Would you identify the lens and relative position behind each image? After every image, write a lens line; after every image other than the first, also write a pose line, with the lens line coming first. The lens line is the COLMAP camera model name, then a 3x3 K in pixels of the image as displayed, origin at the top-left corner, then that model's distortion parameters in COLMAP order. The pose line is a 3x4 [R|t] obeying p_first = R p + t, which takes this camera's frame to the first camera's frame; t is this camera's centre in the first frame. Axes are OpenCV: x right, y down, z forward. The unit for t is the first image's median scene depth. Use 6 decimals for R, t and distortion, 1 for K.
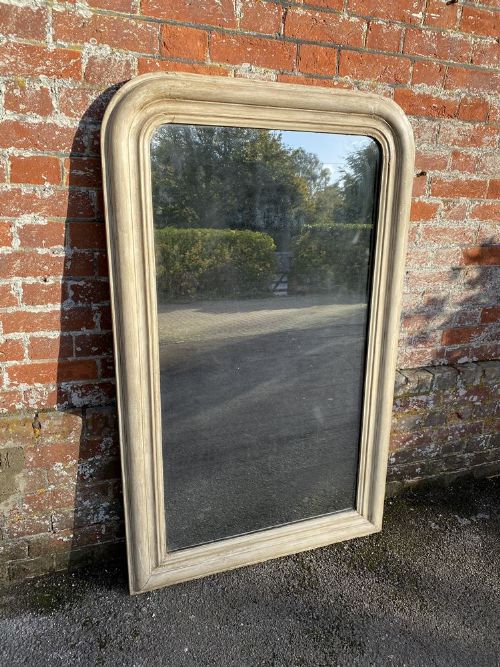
lens RADIAL K [[507.2, 0, 252.0], [0, 507.2, 333.7], [0, 0, 1]] dist [0.005522, -0.004412]
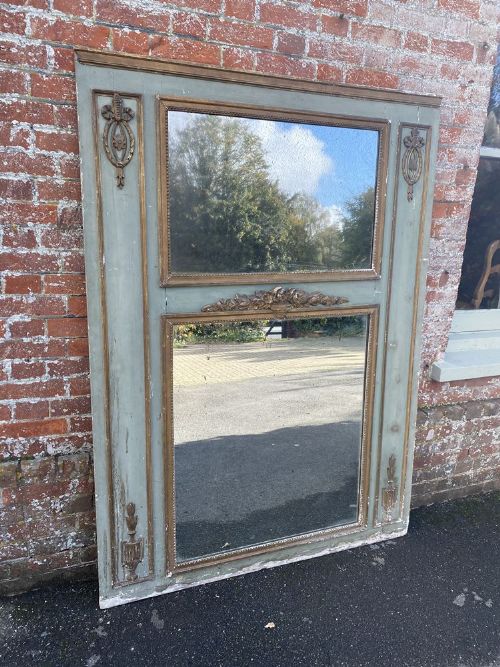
lens RADIAL K [[506.3, 0, 253.7], [0, 506.3, 334.0], [0, 0, 1]] dist [0.006126, -0.005116]
pose [[0.999774, -0.012573, 0.017119, 0.156988], [0.014116, 0.995546, -0.093213, -0.037274], [-0.015871, 0.093433, 0.995499, -0.332824]]
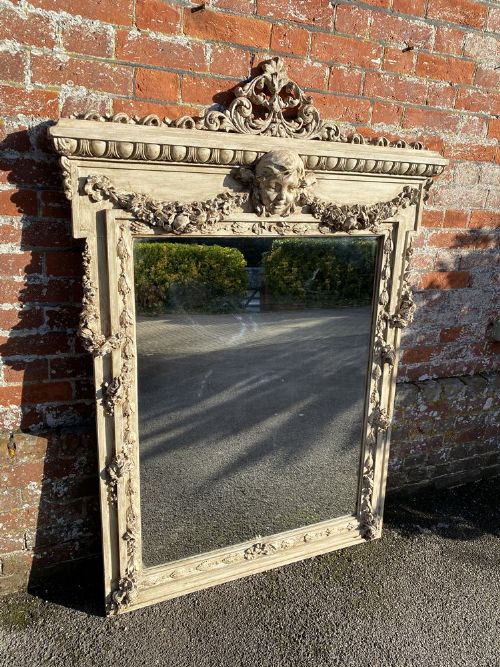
lens RADIAL K [[506.3, 0, 253.7], [0, 506.3, 334.0], [0, 0, 1]] dist [0.006126, -0.005116]
pose [[0.998849, 0.002122, 0.047920, 0.015747], [-0.001461, 0.999903, -0.013822, -0.031956], [-0.047944, 0.013736, 0.998756, -0.051092]]
